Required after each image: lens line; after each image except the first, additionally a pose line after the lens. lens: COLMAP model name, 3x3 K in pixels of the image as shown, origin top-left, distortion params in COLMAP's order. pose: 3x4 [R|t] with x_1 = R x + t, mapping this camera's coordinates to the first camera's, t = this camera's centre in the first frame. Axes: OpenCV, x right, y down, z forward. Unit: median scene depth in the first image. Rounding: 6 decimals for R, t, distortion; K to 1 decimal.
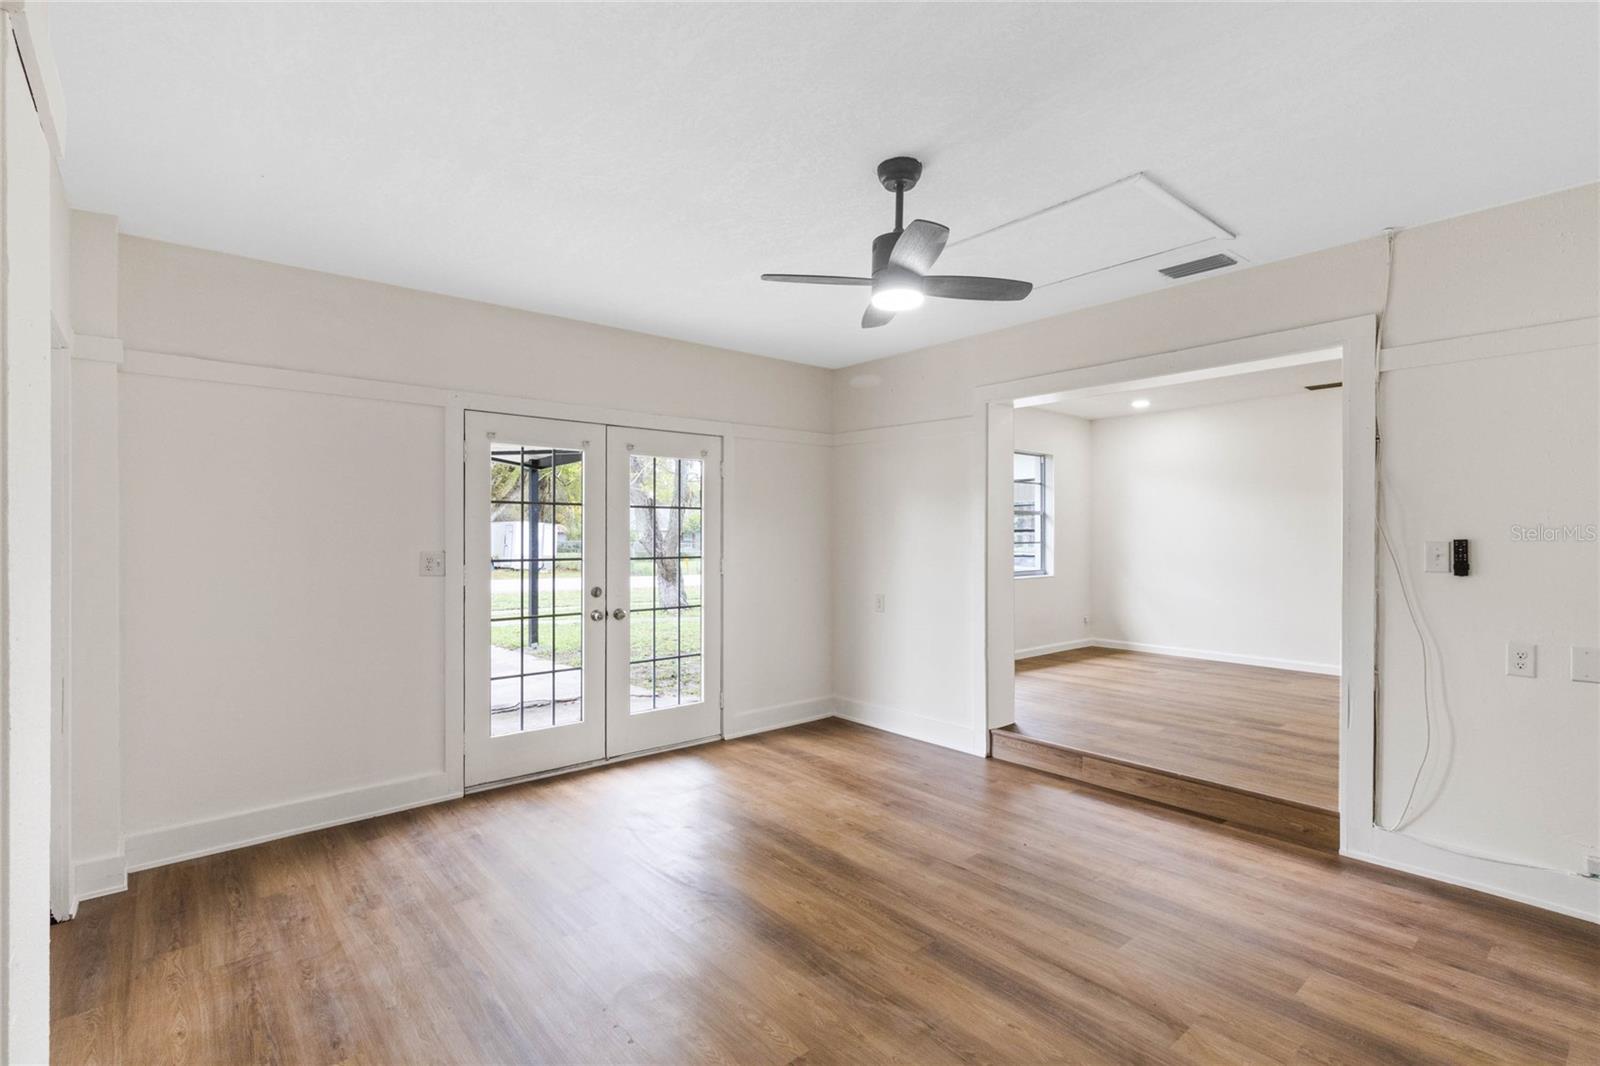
lens RADIAL K [[745.0, 0, 796.5], [0, 745.0, 541.2], [0, 0, 1]] dist [0.006294, 0.000578]
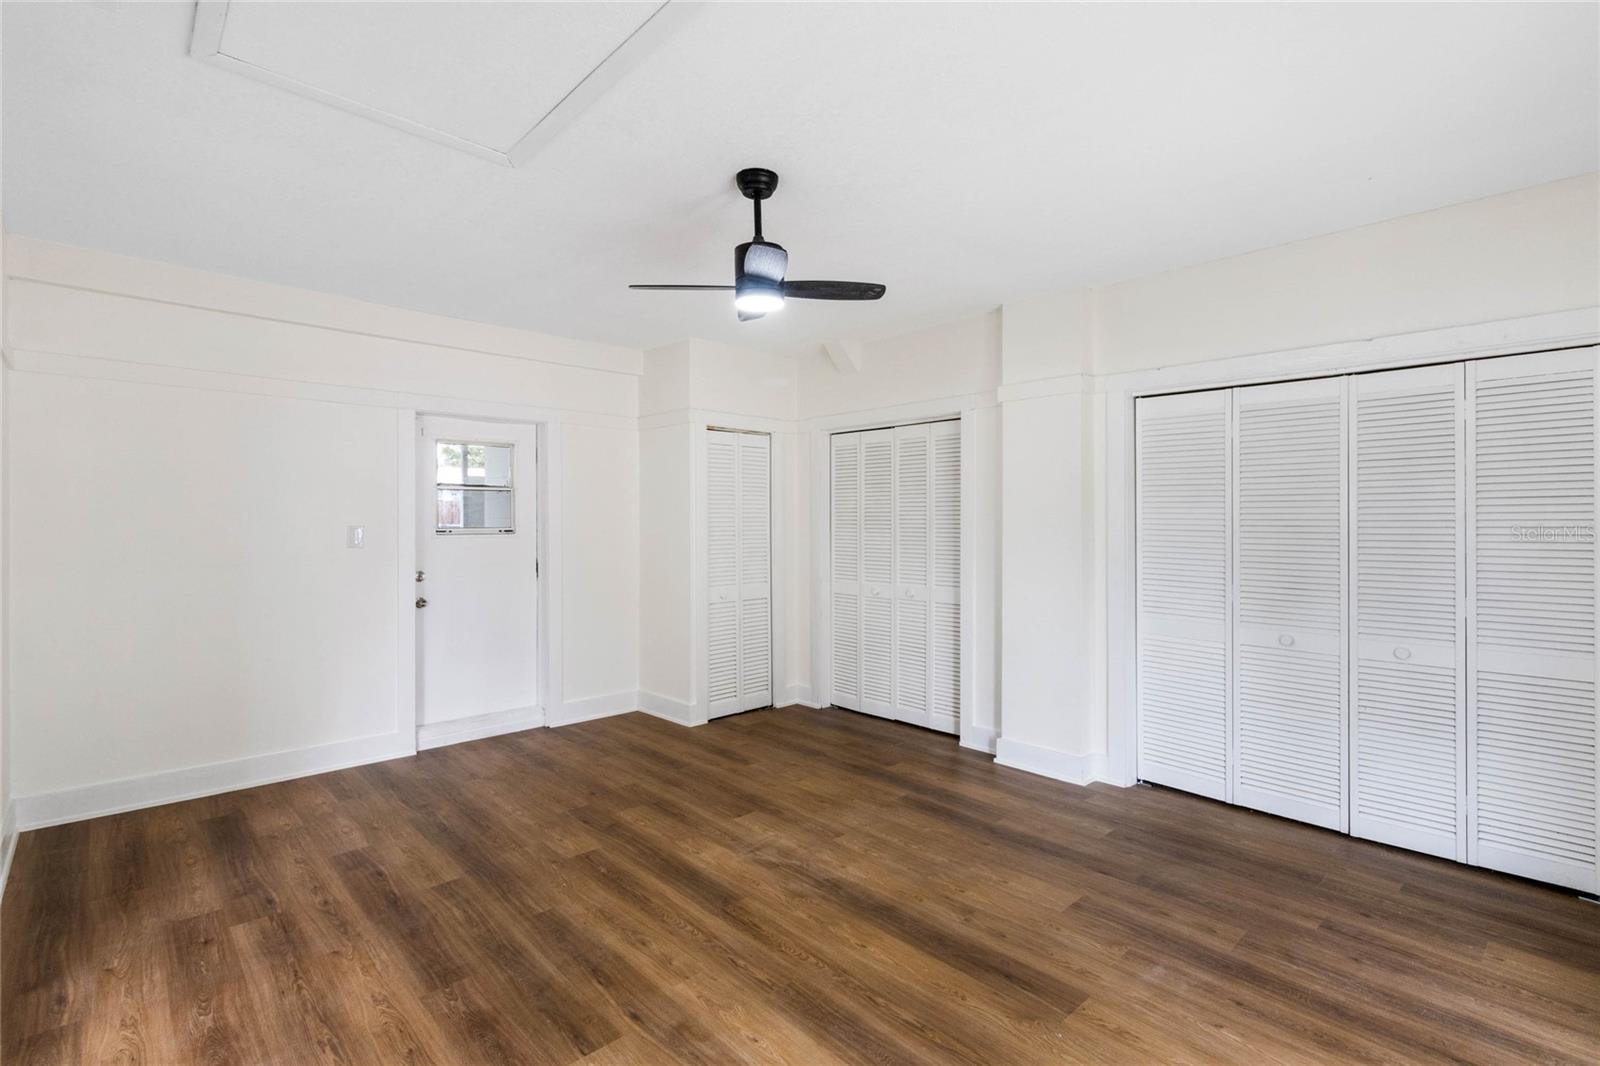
lens RADIAL K [[745.0, 0, 807.6], [0, 745.0, 525.7], [0, 0, 1]] dist [0.006294, 0.000578]
pose [[-0.998272, 0.000991, -0.058746, 0.114406], [0.000244, 0.999919, 0.012722, -0.011982], [0.058754, 0.012685, -0.998192, 1.812207]]
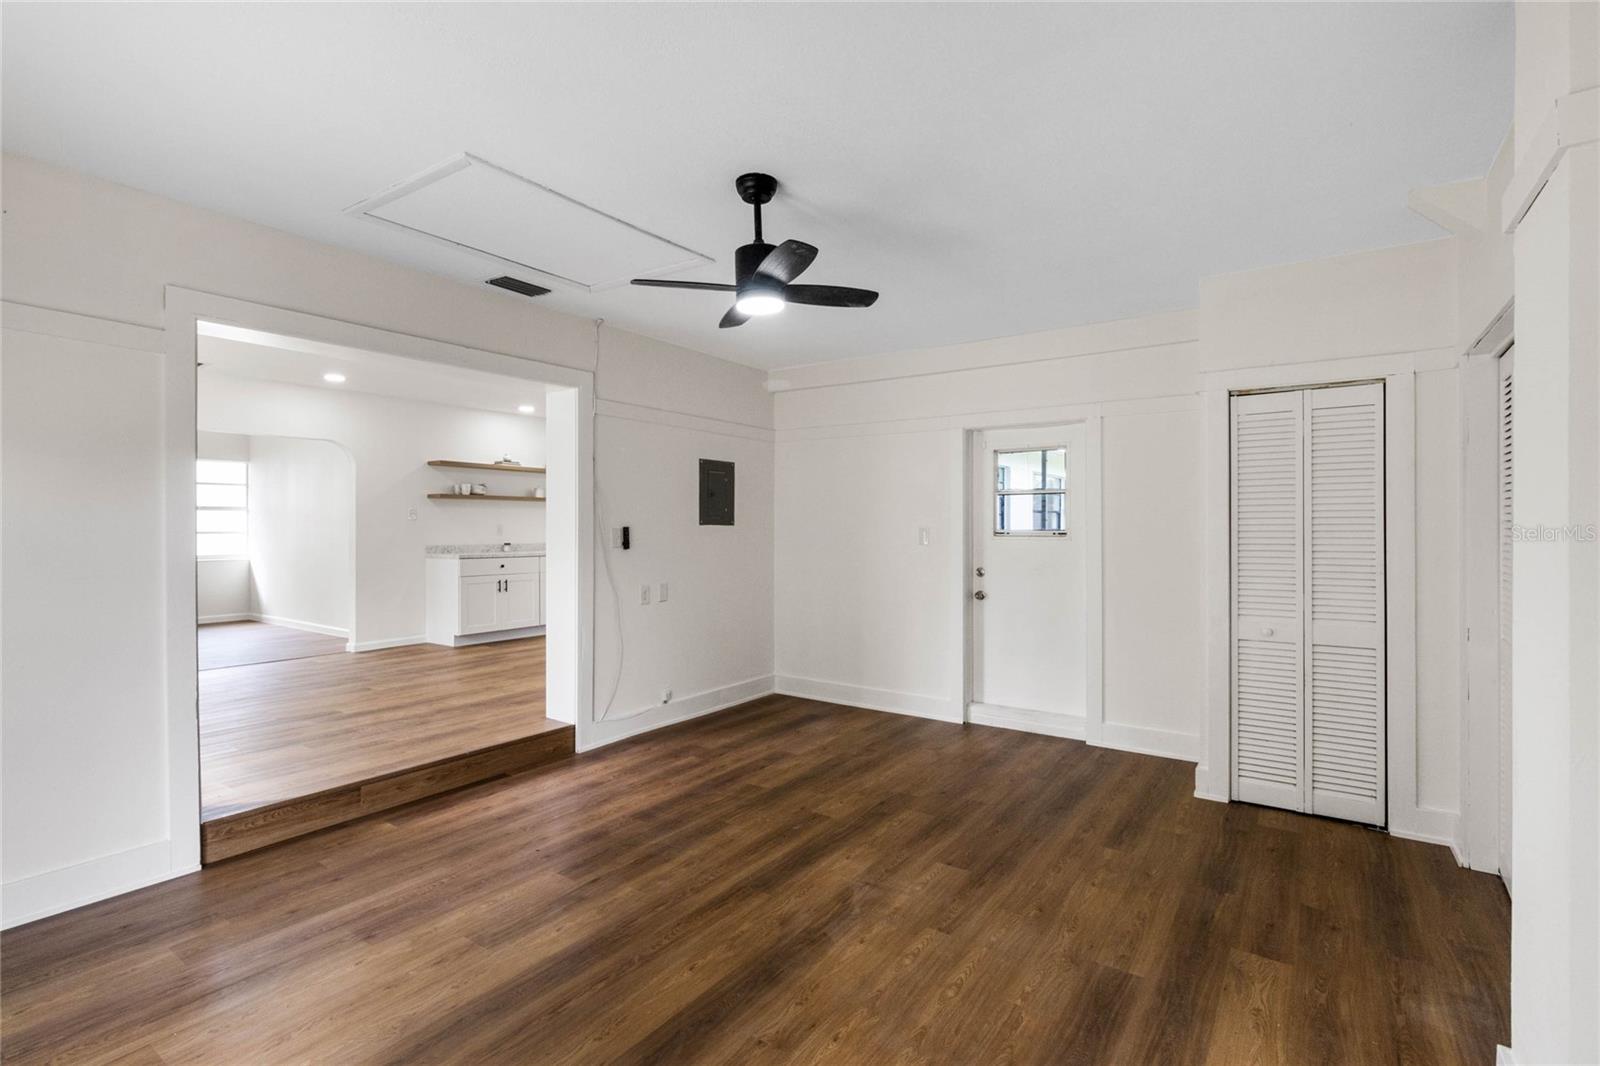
lens RADIAL K [[745.0, 0, 799.6], [0, 745.0, 527.9], [0, 0, 1]] dist [0.006294, 0.000578]
pose [[-0.254982, -0.002083, 0.966943, -0.806237], [0.007978, 0.999959, 0.004258, -0.004309], [-0.966913, 0.008800, -0.254955, 1.068001]]
